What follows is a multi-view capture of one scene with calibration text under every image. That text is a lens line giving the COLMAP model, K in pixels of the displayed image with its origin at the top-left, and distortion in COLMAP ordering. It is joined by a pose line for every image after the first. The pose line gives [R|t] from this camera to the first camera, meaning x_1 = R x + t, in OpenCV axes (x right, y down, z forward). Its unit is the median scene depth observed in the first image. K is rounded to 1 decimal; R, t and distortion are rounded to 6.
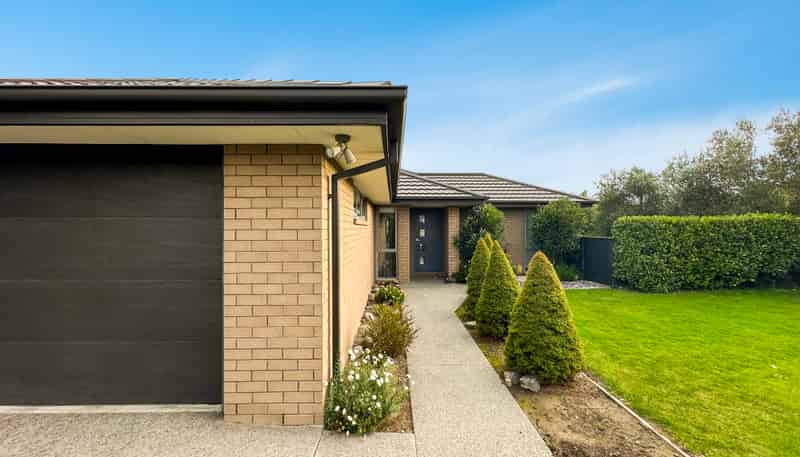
lens RADIAL K [[330.1, 0, 401.7], [0, 330.1, 228.1], [0, 0, 1]] dist [-0.001839, -0.000456]
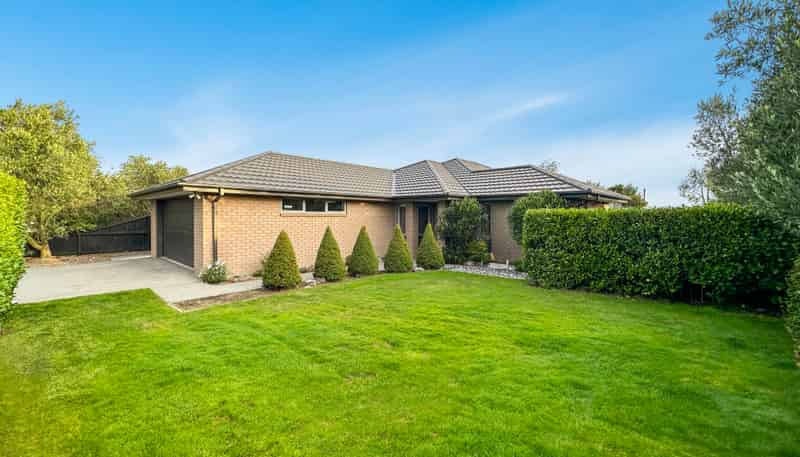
lens RADIAL K [[330.1, 0, 408.5], [0, 330.1, 214.6], [0, 0, 1]] dist [-0.001839, -0.000456]
pose [[0.721080, 0.002009, -0.692849, 2.748341], [-0.007359, 0.999962, -0.004759, -0.025594], [0.692812, 0.008531, 0.721067, 0.046458]]
